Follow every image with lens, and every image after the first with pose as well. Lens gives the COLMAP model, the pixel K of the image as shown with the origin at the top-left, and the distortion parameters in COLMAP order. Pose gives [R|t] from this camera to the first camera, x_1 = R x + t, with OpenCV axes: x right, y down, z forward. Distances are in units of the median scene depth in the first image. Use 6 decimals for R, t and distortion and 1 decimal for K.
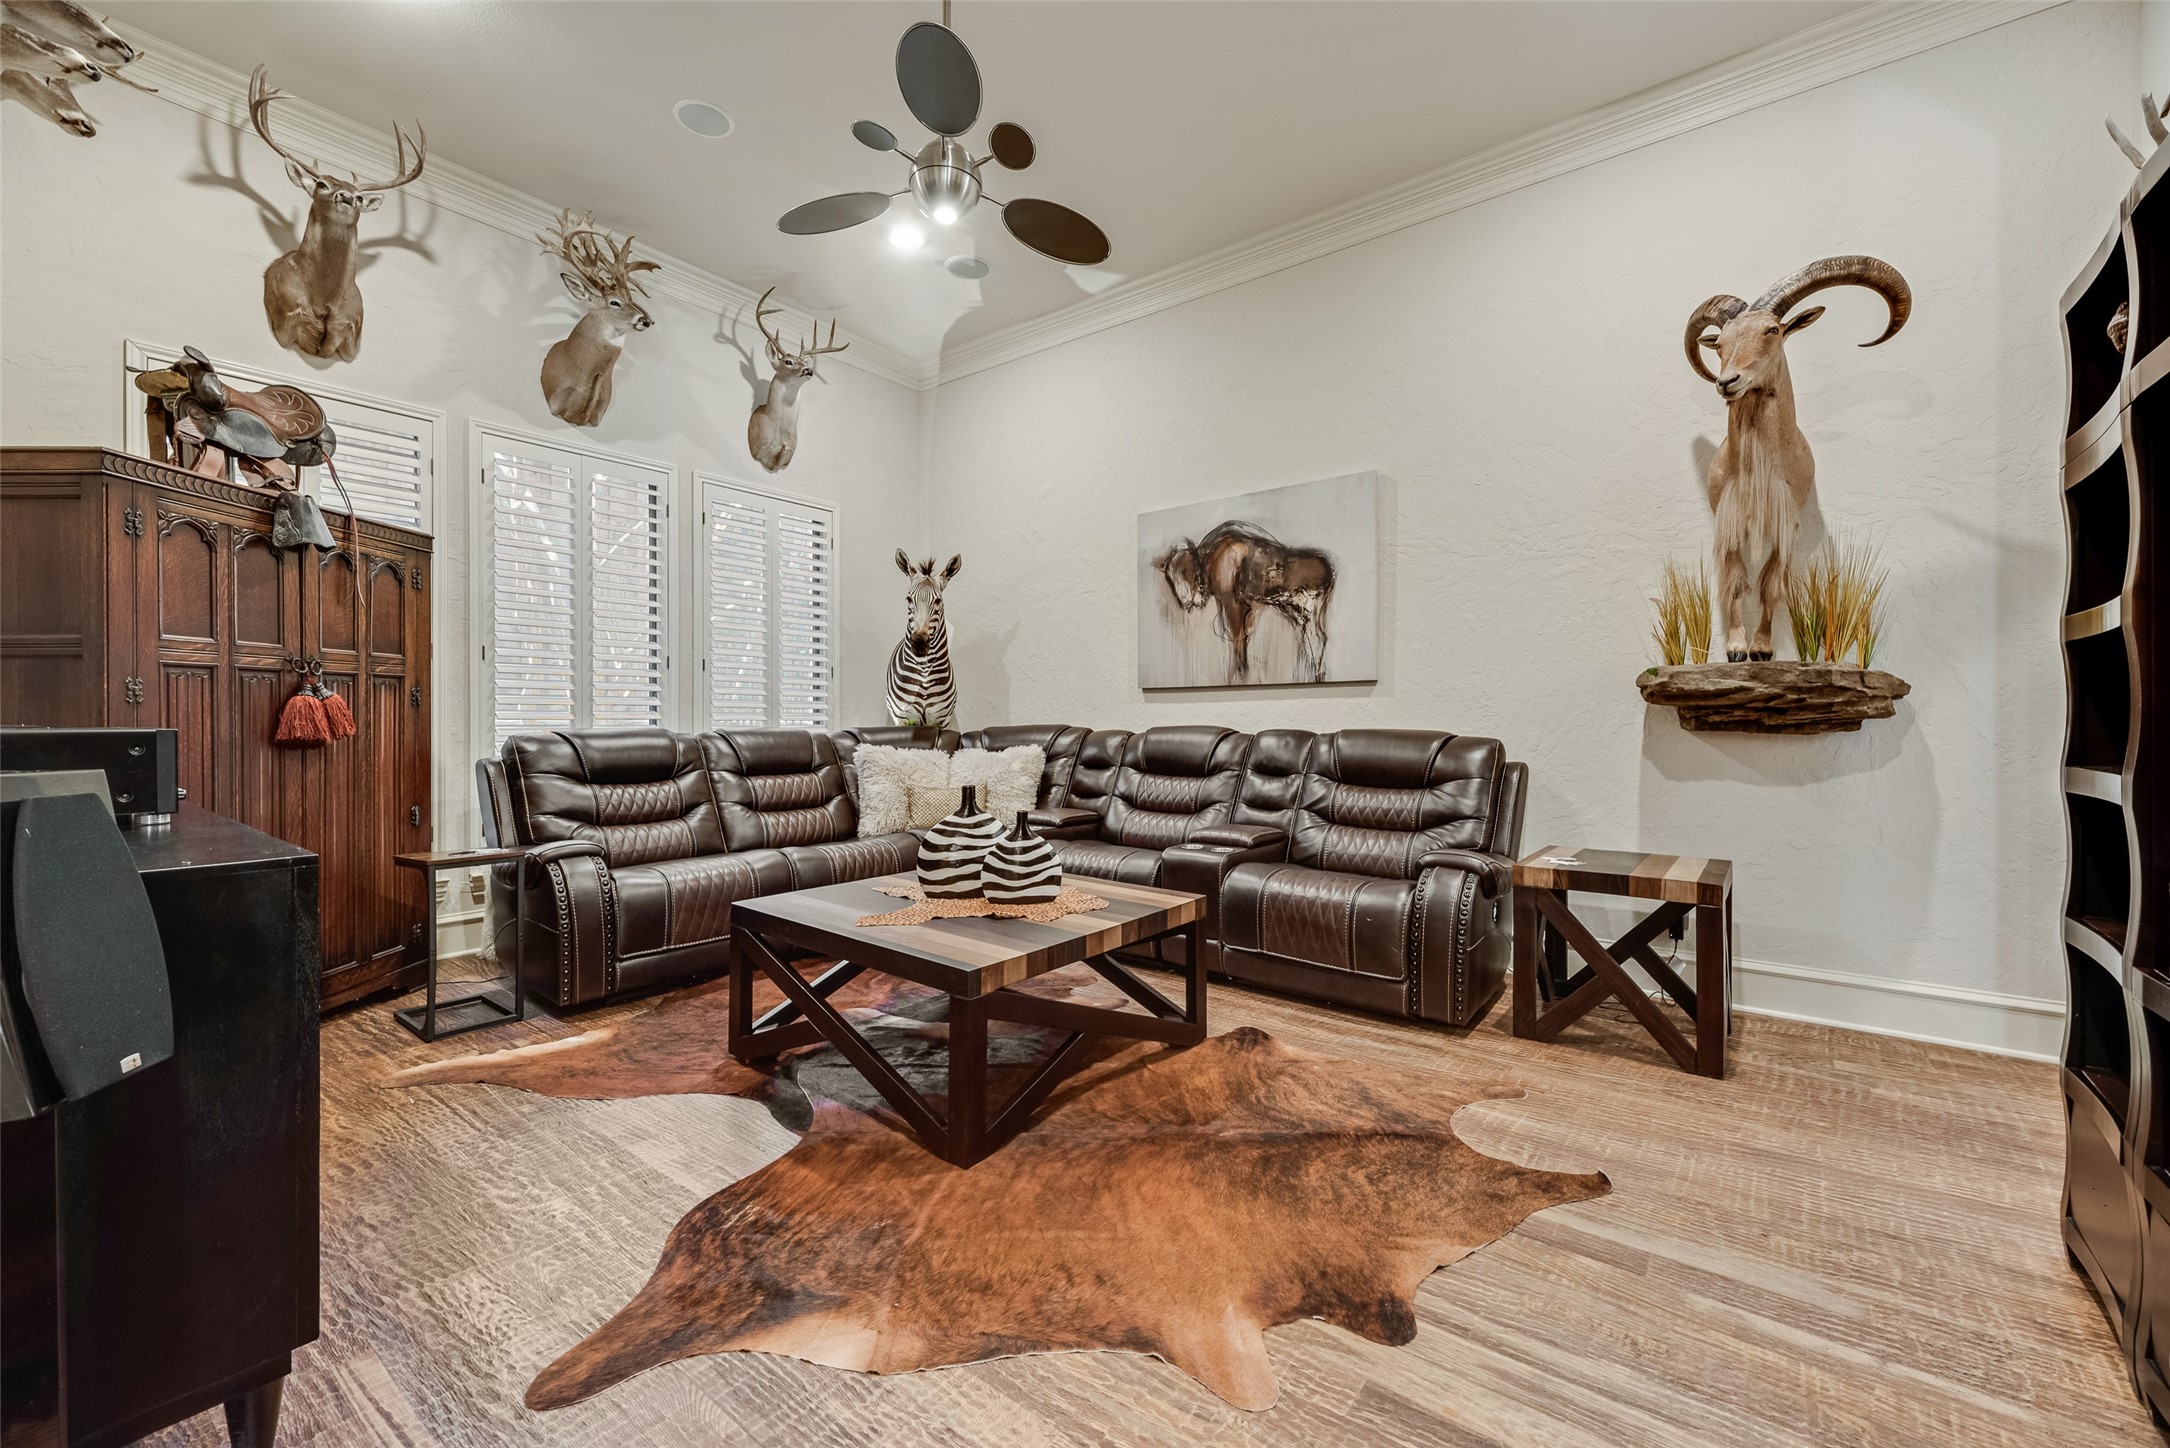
lens RADIAL K [[868.1, 0, 1084.4], [0, 868.1, 724.8], [0, 0, 1]] dist [0.001933, -0.000190]
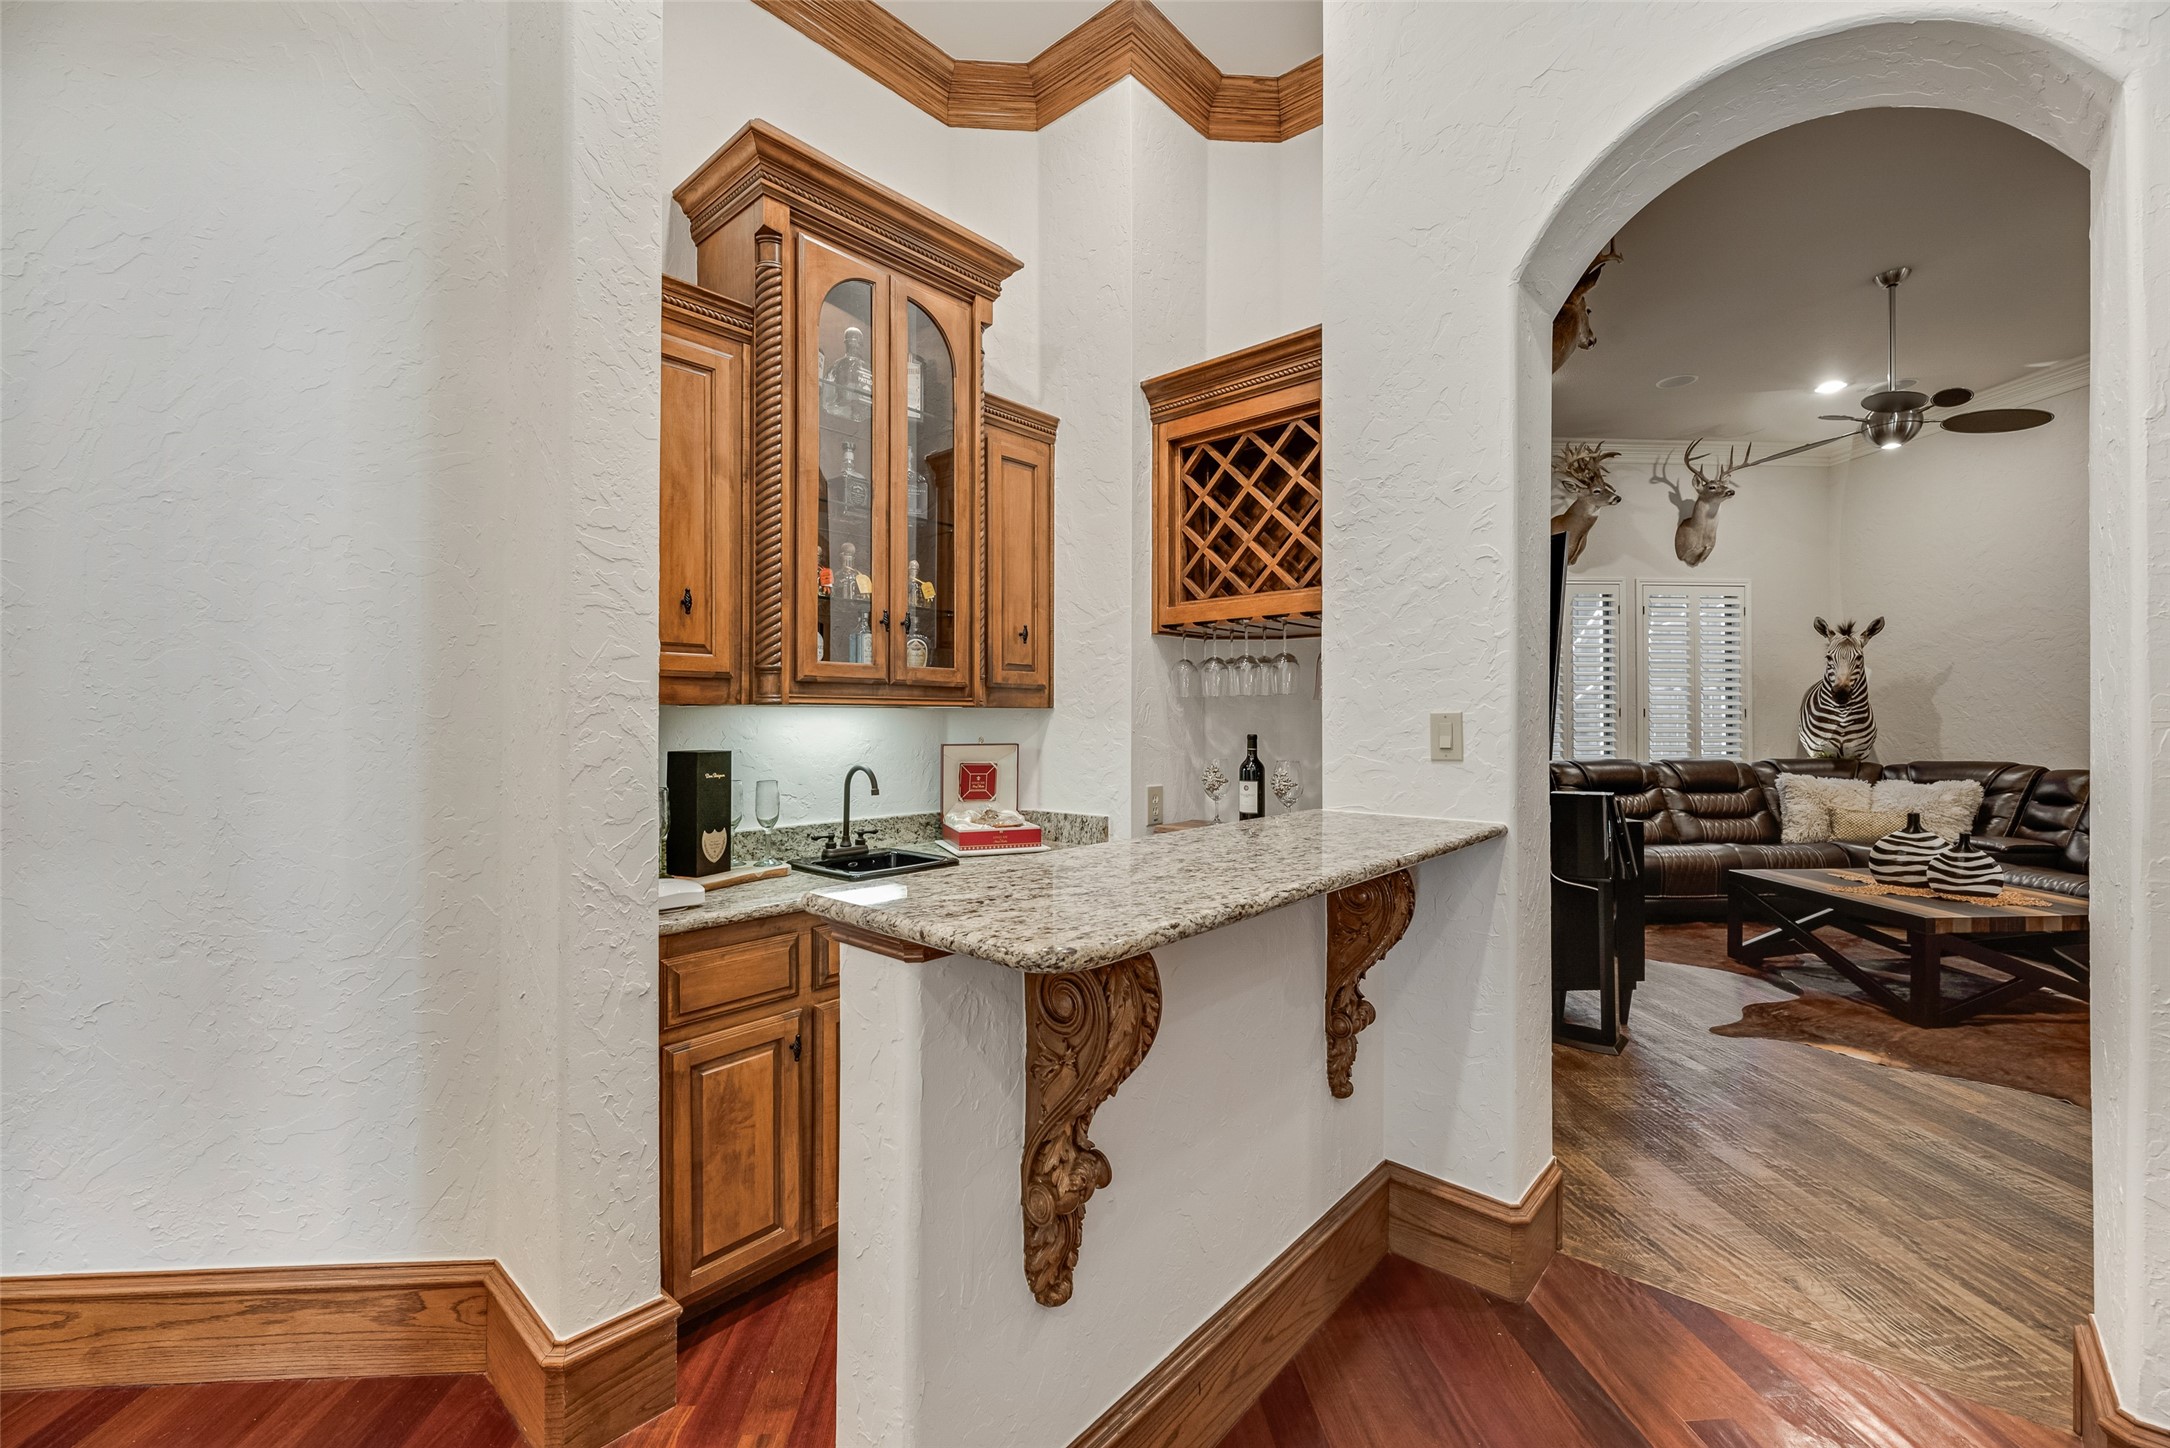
lens RADIAL K [[868.1, 0, 1086.0], [0, 868.1, 718.8], [0, 0, 1]] dist [0.001933, -0.000190]
pose [[0.663001, -0.001243, -0.748618, 0.026757], [-0.002331, 0.999990, -0.003725, -0.051073], [0.748615, 0.004215, 0.662991, -0.648926]]
